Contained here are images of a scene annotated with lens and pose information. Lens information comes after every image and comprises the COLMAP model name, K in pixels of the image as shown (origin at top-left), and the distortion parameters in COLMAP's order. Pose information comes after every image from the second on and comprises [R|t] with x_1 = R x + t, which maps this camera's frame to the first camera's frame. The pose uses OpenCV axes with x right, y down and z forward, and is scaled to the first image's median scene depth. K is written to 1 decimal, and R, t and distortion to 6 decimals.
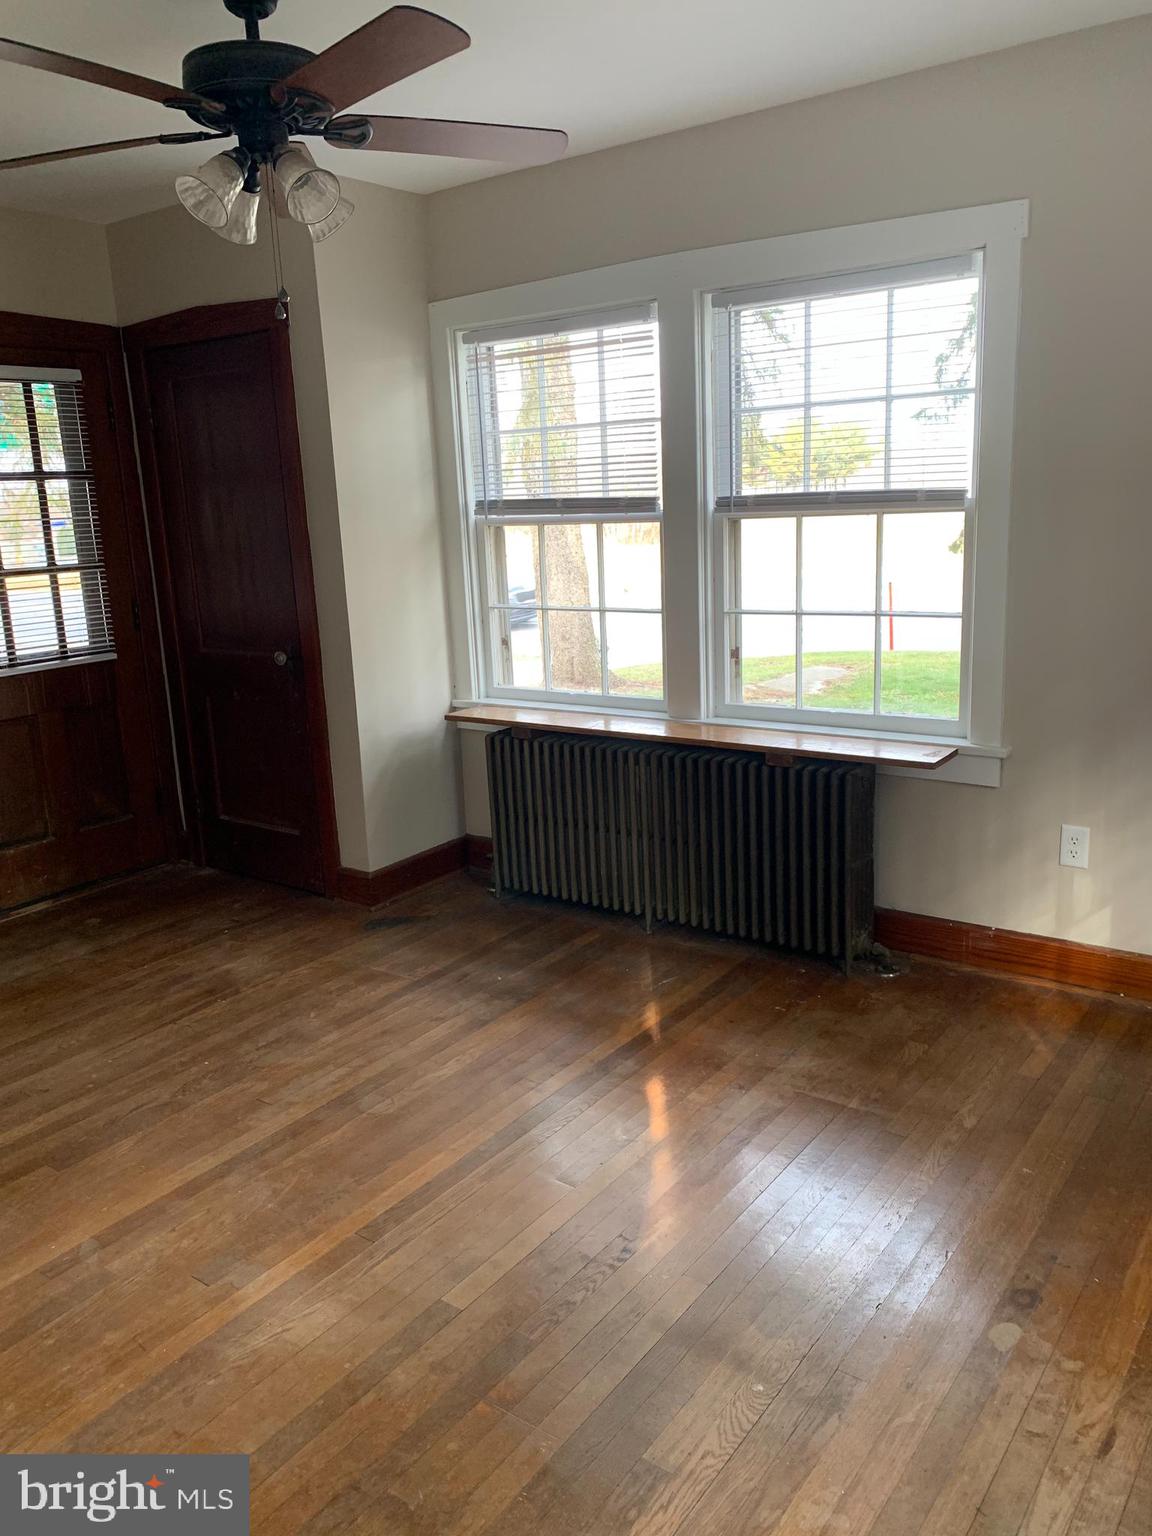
lens RADIAL K [[1165.3, 0, 582.9], [0, 1165.3, 769.5], [0, 0, 1]] dist [0.046558, -0.057593]
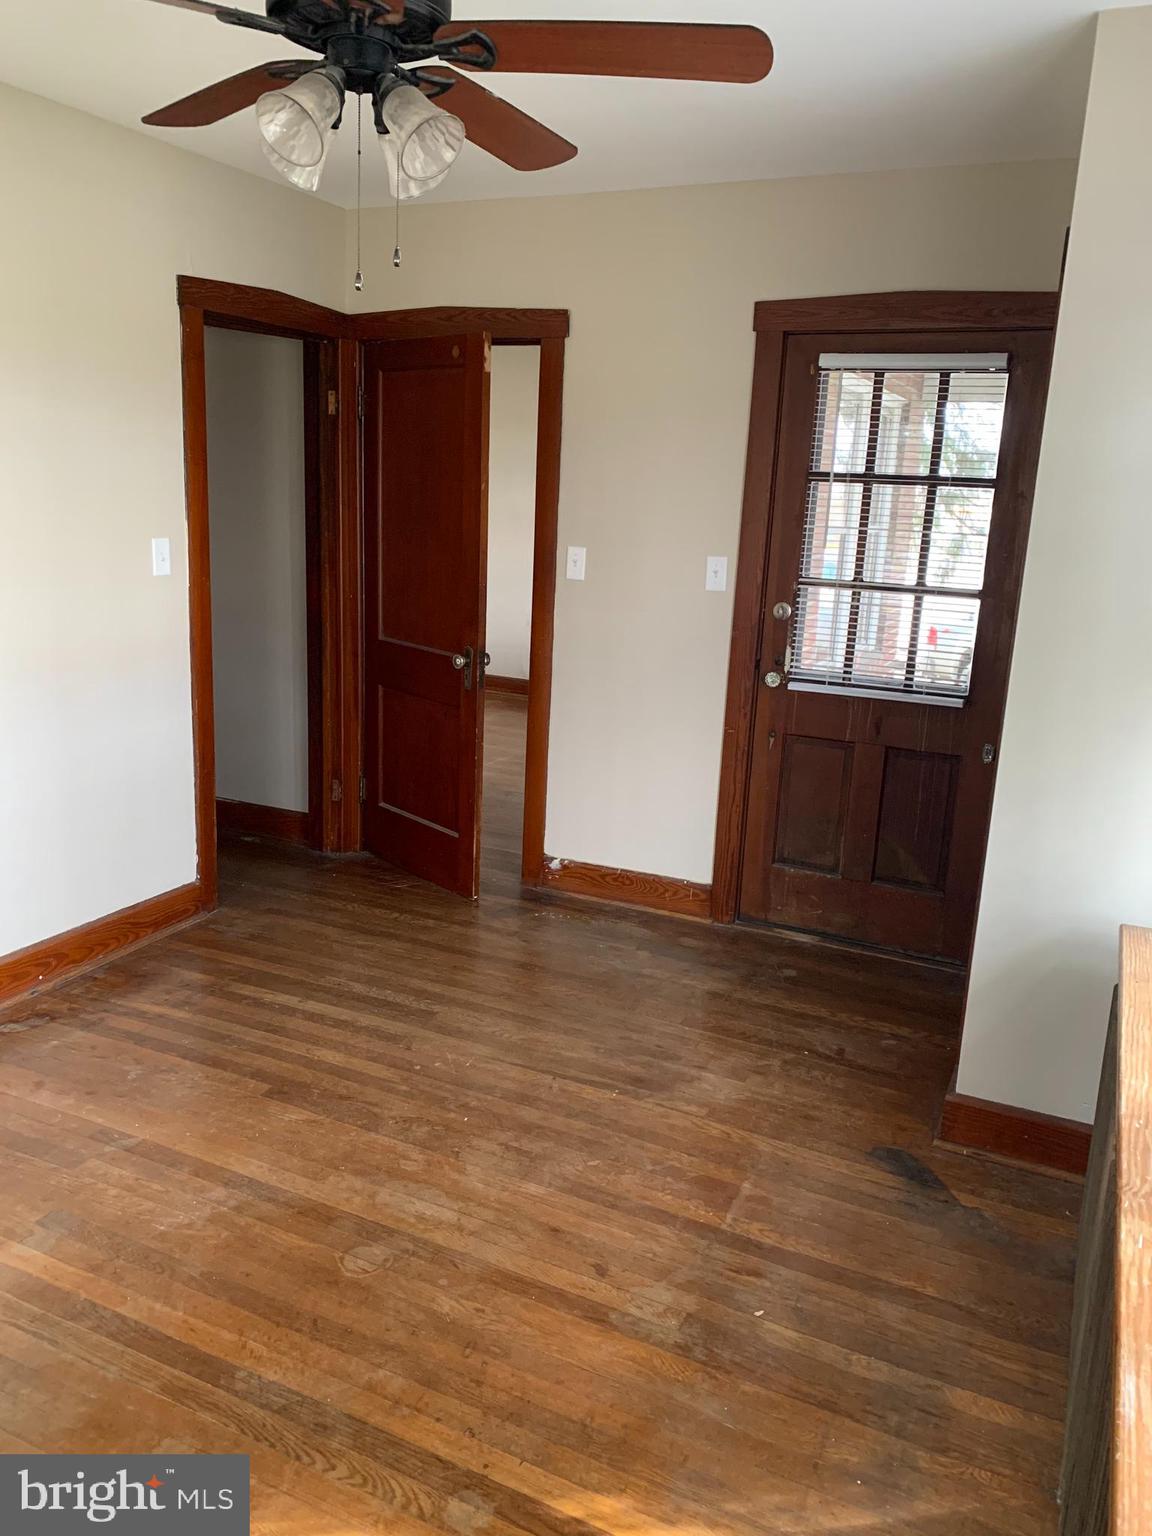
lens RADIAL K [[1165.3, 0, 565.1], [0, 1165.3, 775.9], [0, 0, 1]] dist [0.046558, -0.057593]
pose [[0.184981, 0.290180, -0.938924, 0.413697], [-0.278705, 0.931676, 0.233031, -0.204480], [0.942393, 0.218576, 0.253217, 0.683870]]
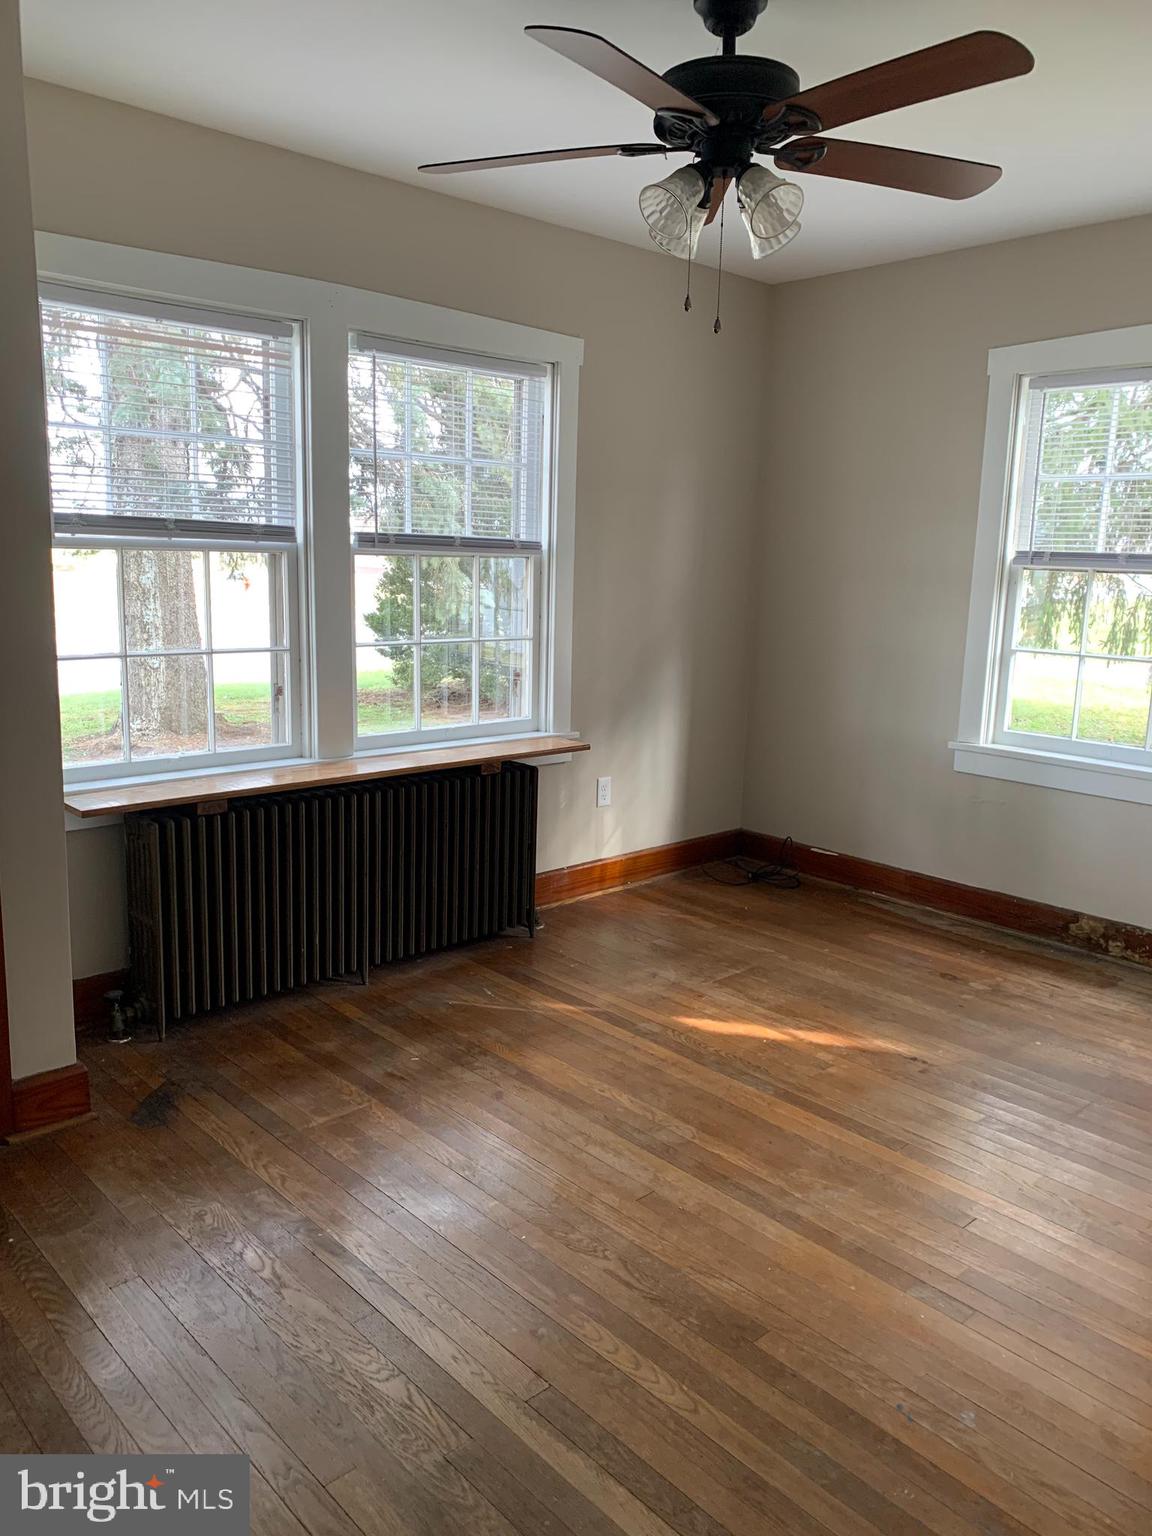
lens RADIAL K [[1165.3, 0, 585.1], [0, 1165.3, 759.4], [0, 0, 1]] dist [0.046558, -0.057593]
pose [[0.182116, -0.127818, 0.974934, -0.883459], [0.193537, 0.976779, 0.091907, -0.098842], [-0.964042, 0.171948, 0.202625, 0.659486]]
